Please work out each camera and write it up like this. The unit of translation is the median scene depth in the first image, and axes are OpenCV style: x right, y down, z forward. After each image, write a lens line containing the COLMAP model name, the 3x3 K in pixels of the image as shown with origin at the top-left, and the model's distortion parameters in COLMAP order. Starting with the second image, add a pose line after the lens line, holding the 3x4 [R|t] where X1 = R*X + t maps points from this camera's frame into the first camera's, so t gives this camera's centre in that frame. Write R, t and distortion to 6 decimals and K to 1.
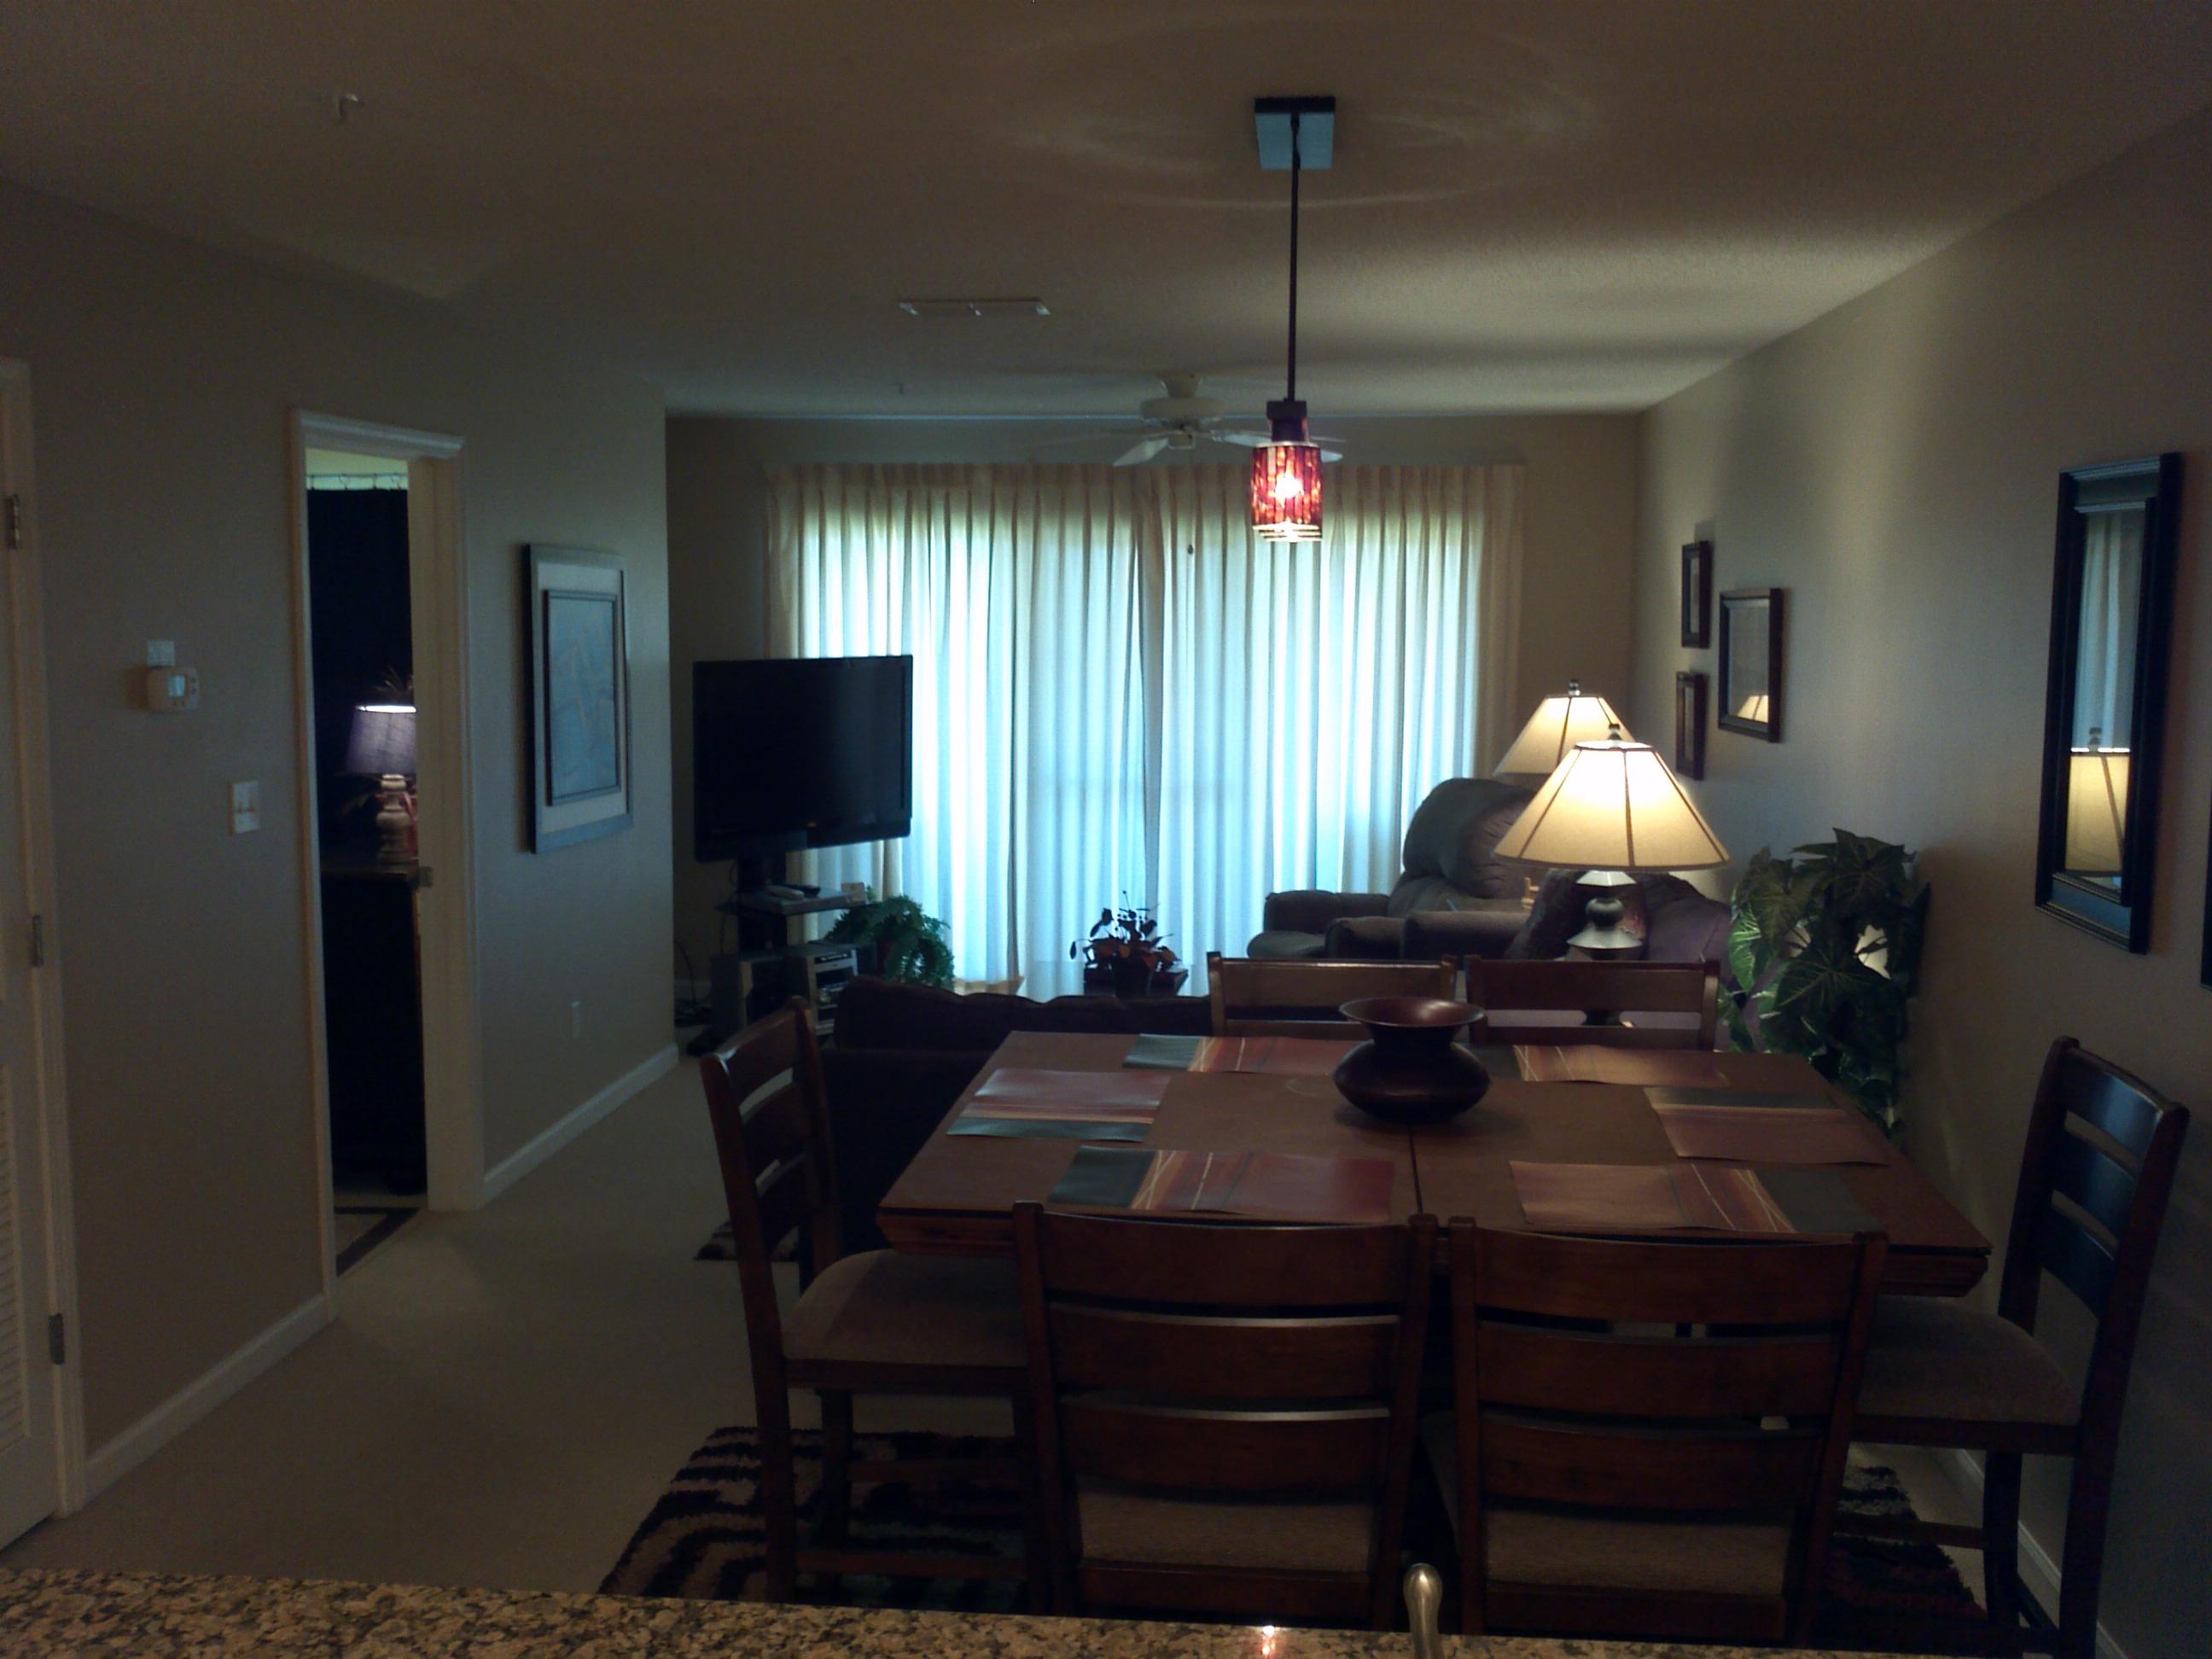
lens RADIAL K [[2157.2, 0, 1106.0], [0, 2157.2, 829.5], [0, 0, 1]] dist [0.007210, 0.010318]
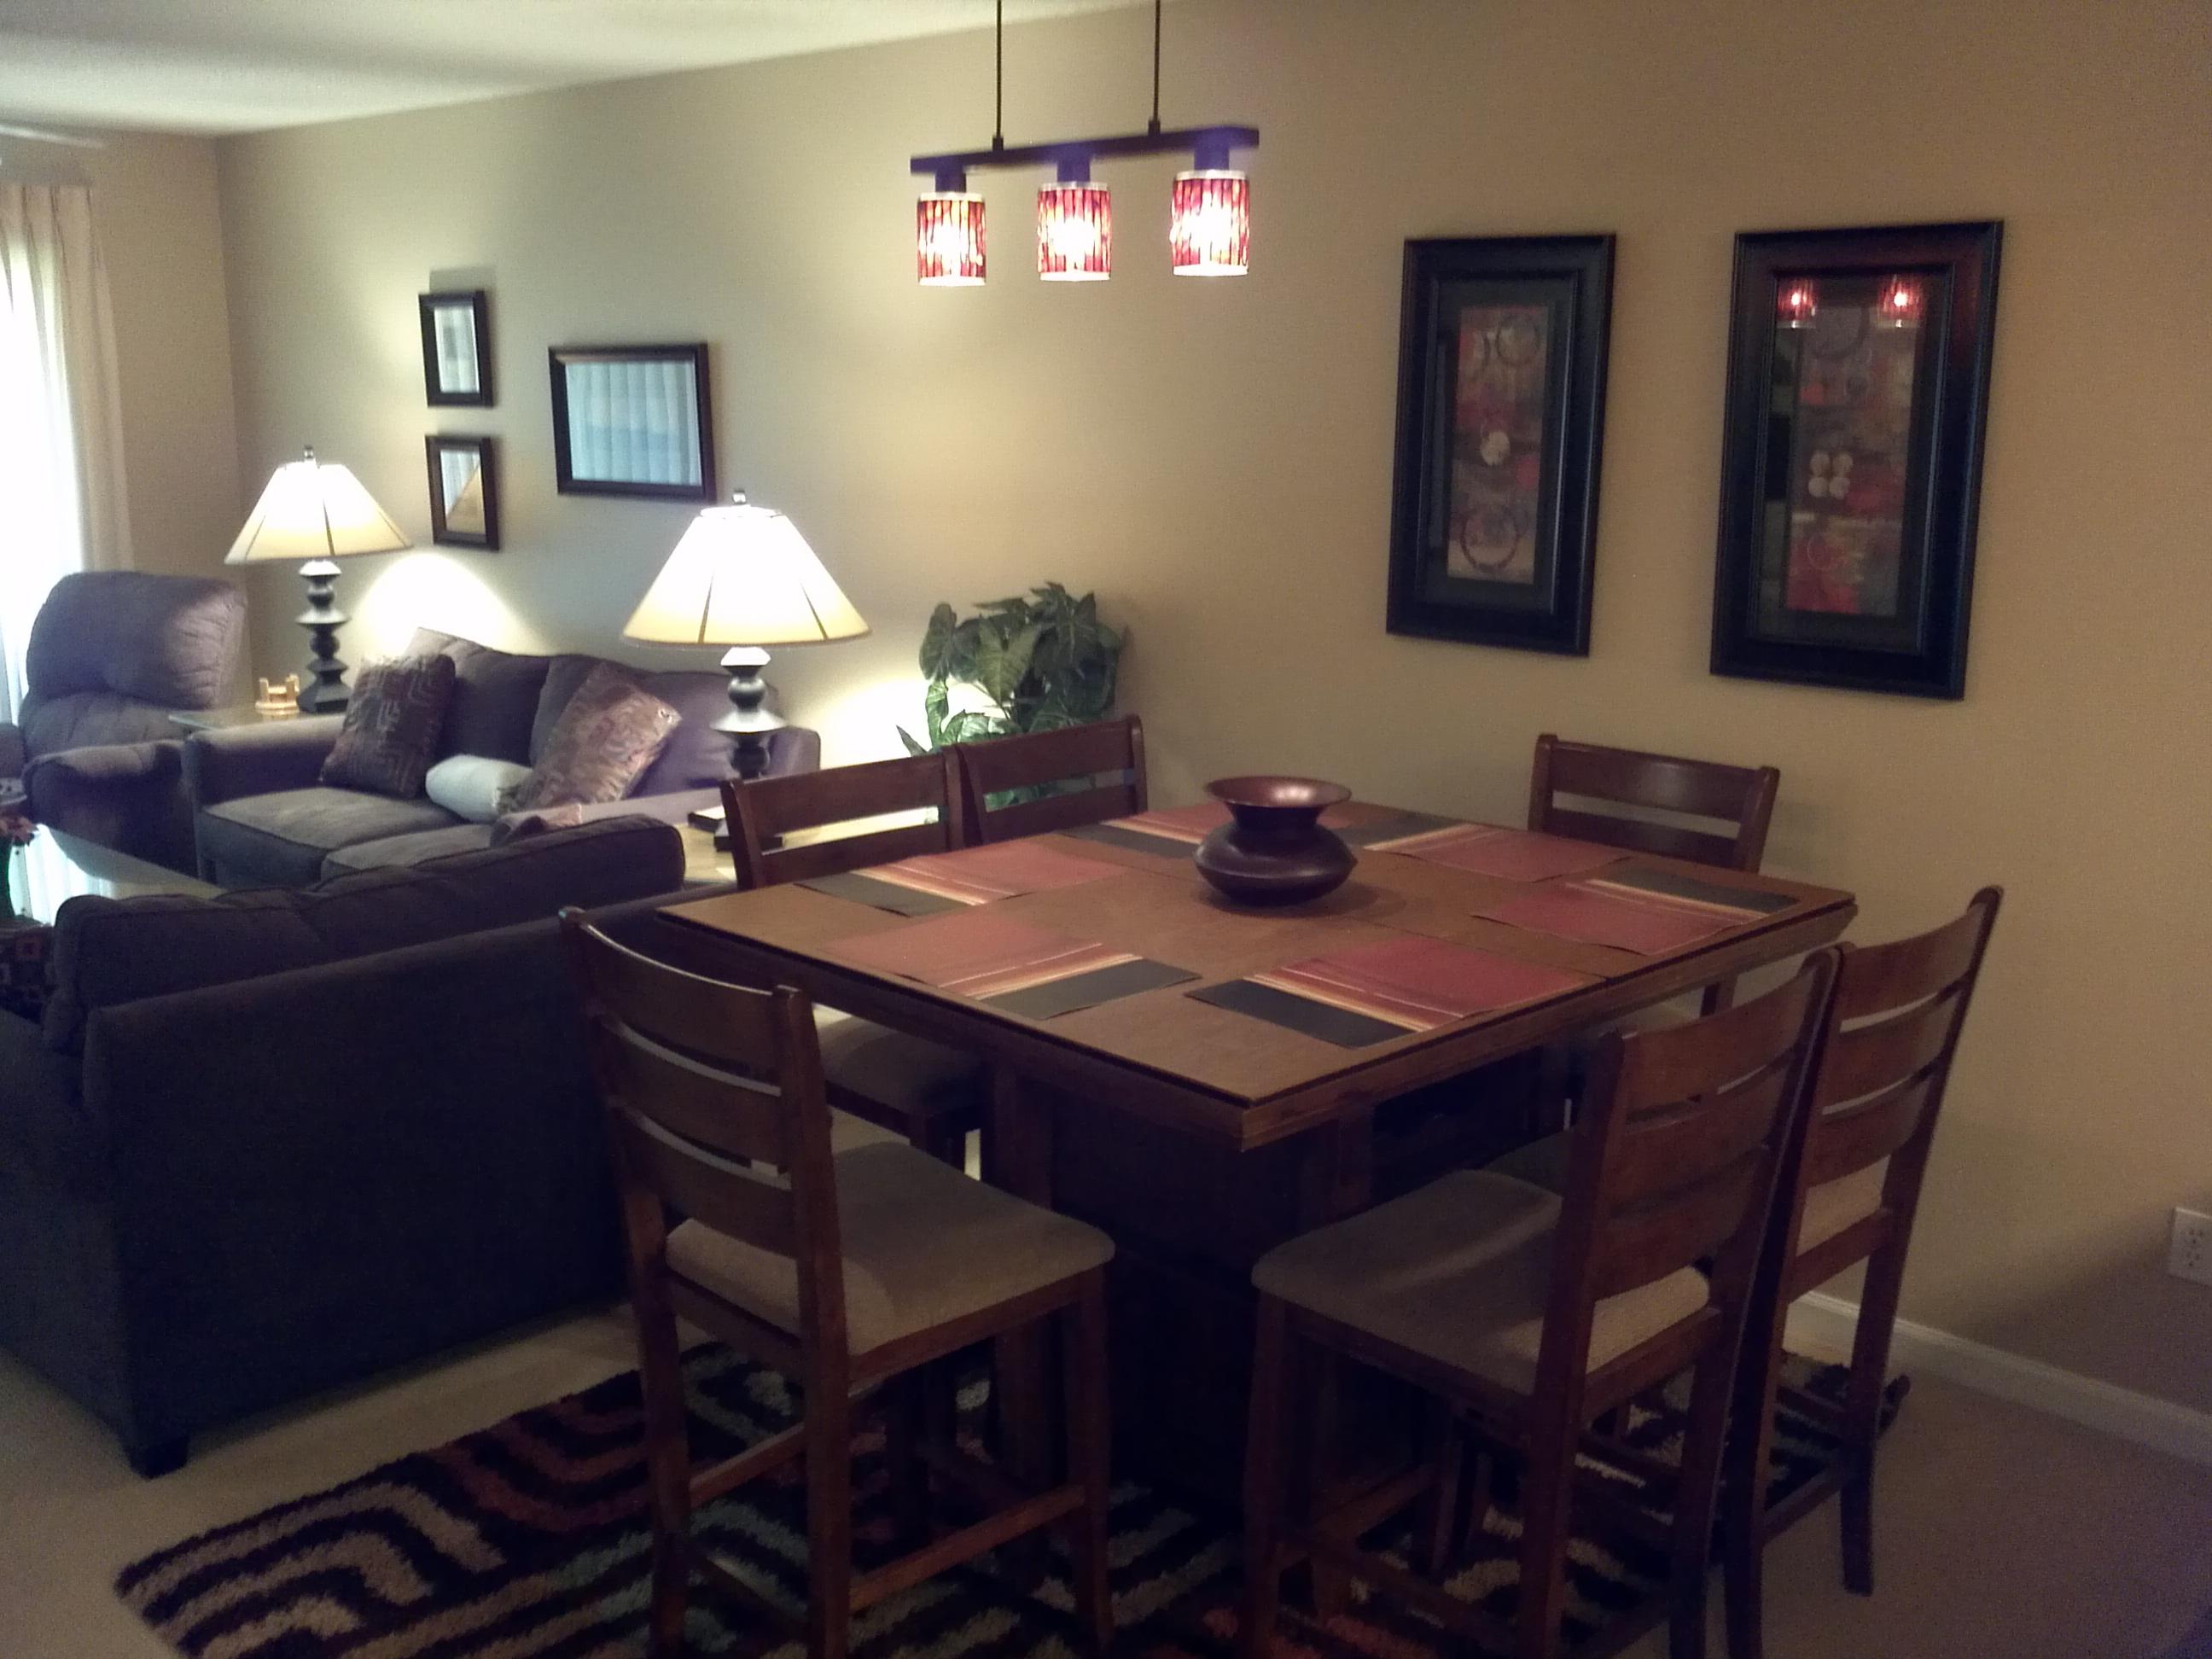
lens RADIAL K [[2157.2, 0, 1106.0], [0, 2157.2, 829.5], [0, 0, 1]] dist [0.007210, 0.010318]
pose [[0.635685, -0.159416, 0.755309, -0.391098], [0.076258, 0.986627, 0.144058, -0.026371], [-0.768173, -0.033977, 0.639340, 0.273626]]
